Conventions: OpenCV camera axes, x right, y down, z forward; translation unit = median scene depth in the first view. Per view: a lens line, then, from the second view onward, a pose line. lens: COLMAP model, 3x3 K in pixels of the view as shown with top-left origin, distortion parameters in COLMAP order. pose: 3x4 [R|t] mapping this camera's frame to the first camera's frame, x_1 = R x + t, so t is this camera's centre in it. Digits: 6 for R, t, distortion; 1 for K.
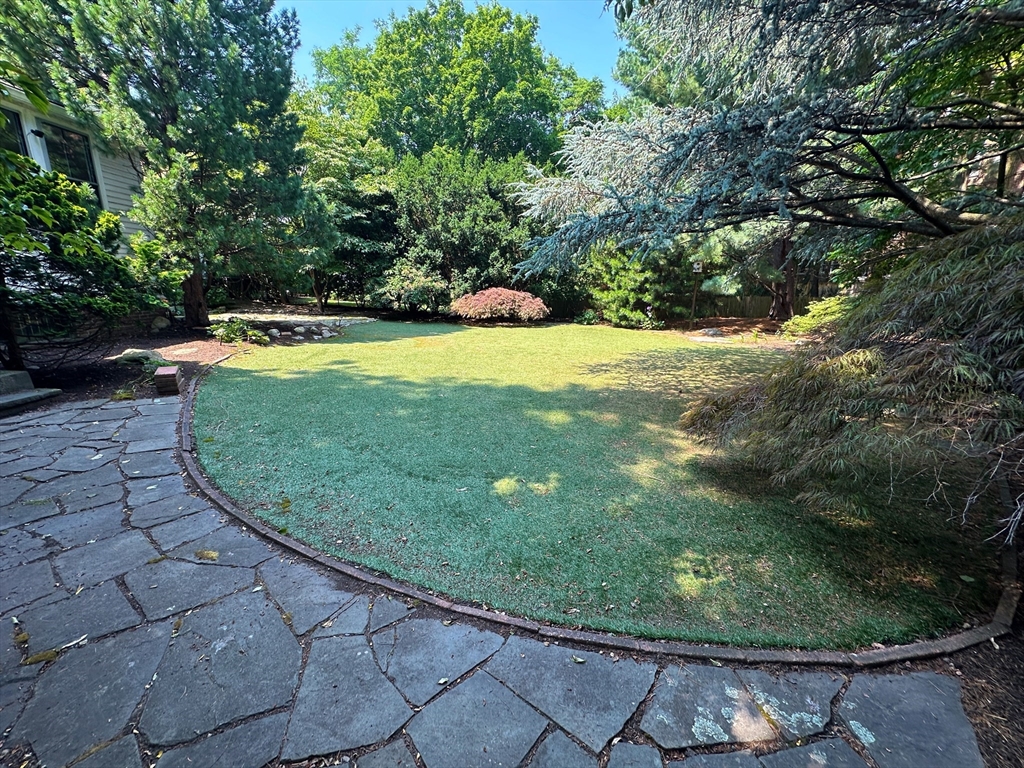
lens RADIAL K [[409.3, 0, 511.8], [0, 409.3, 382.8], [0, 0, 1]] dist [-0.003016, 0.000929]
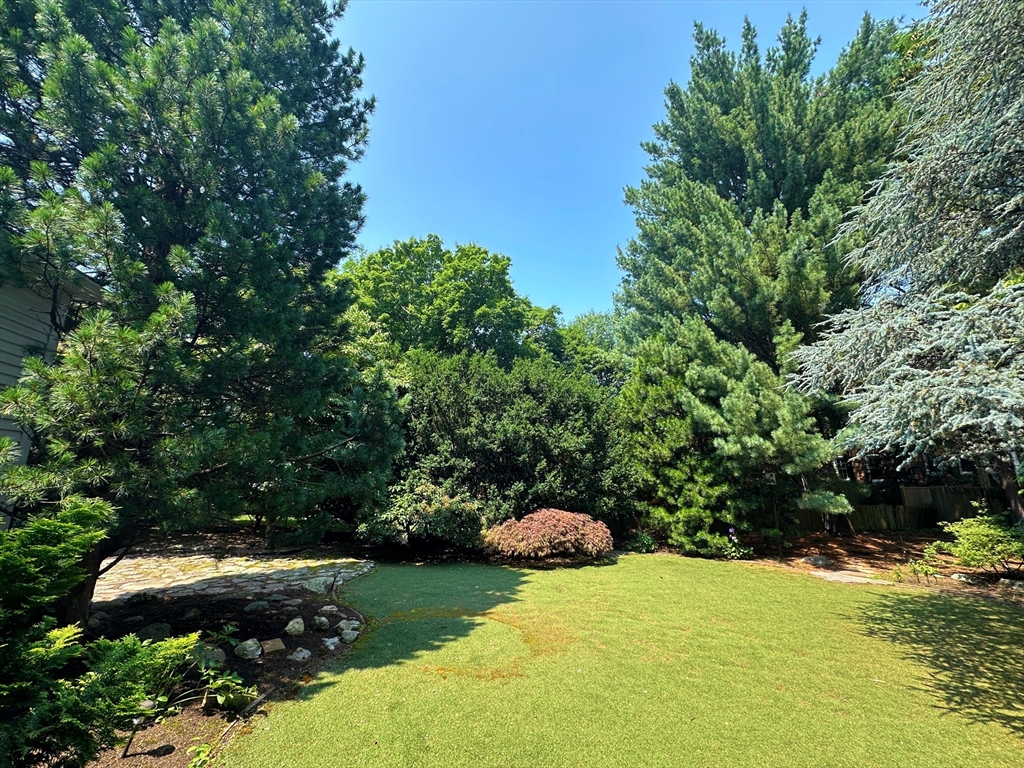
lens RADIAL K [[409.3, 0, 511.8], [0, 409.3, 382.8], [0, 0, 1]] dist [-0.003016, 0.000929]
pose [[0.979932, 0.038586, 0.195563, -0.250229], [0.054611, 0.891578, -0.449562, -0.105111], [-0.191707, 0.451220, 0.871578, 0.261783]]
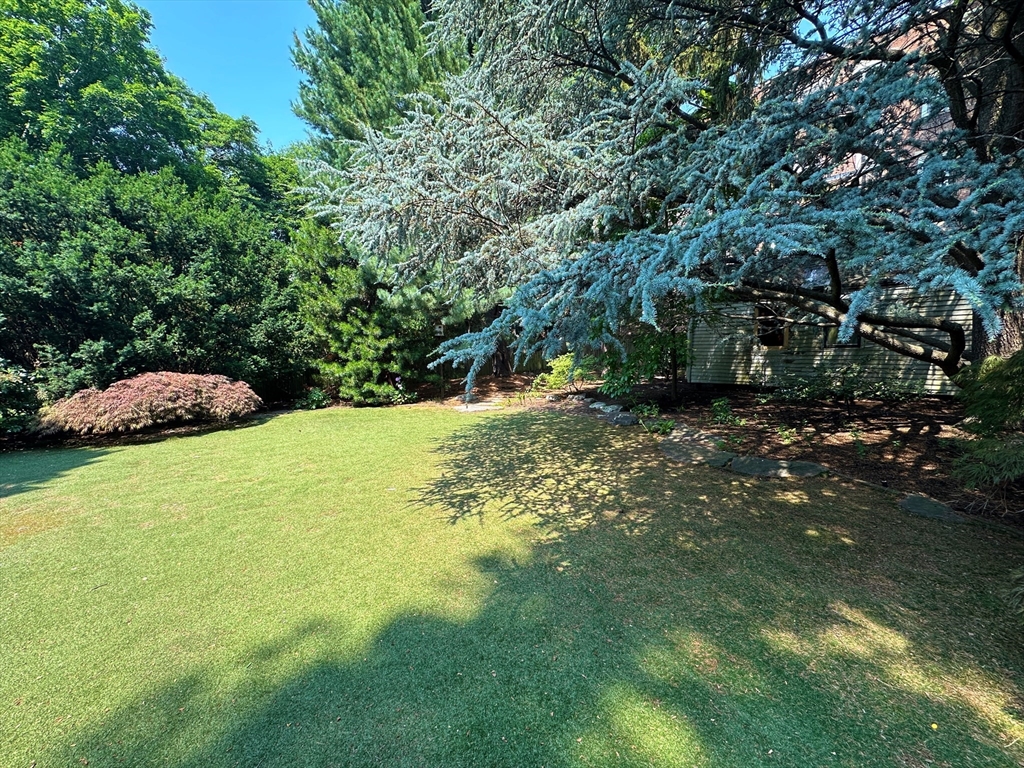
lens RADIAL K [[409.3, 0, 511.8], [0, 409.3, 382.8], [0, 0, 1]] dist [-0.003016, 0.000929]
pose [[0.724760, -0.108644, 0.680382, -0.066412], [0.205993, 0.976491, -0.063502, -0.074596], [-0.657488, 0.186177, 0.730101, 0.237851]]
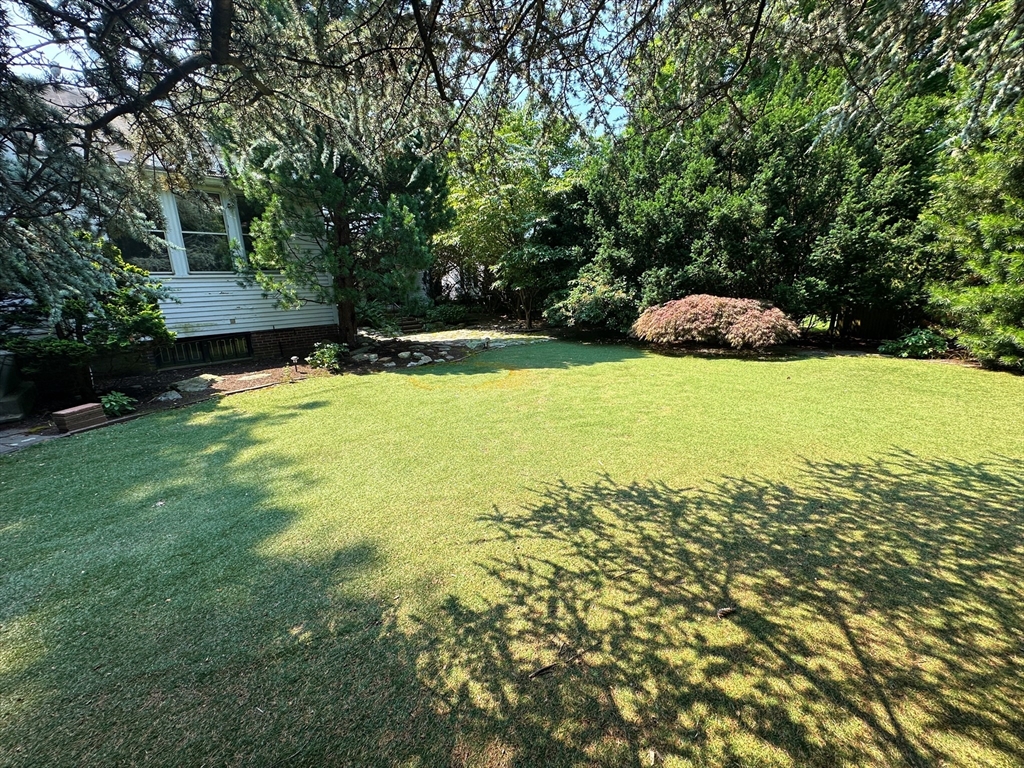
lens RADIAL K [[409.3, 0, 511.8], [0, 409.3, 382.8], [0, 0, 1]] dist [-0.003016, 0.000929]
pose [[0.695130, 0.099664, -0.711942, 0.226257], [-0.110846, 0.993359, 0.030831, -0.081258], [0.710286, 0.057484, 0.701562, 0.345563]]
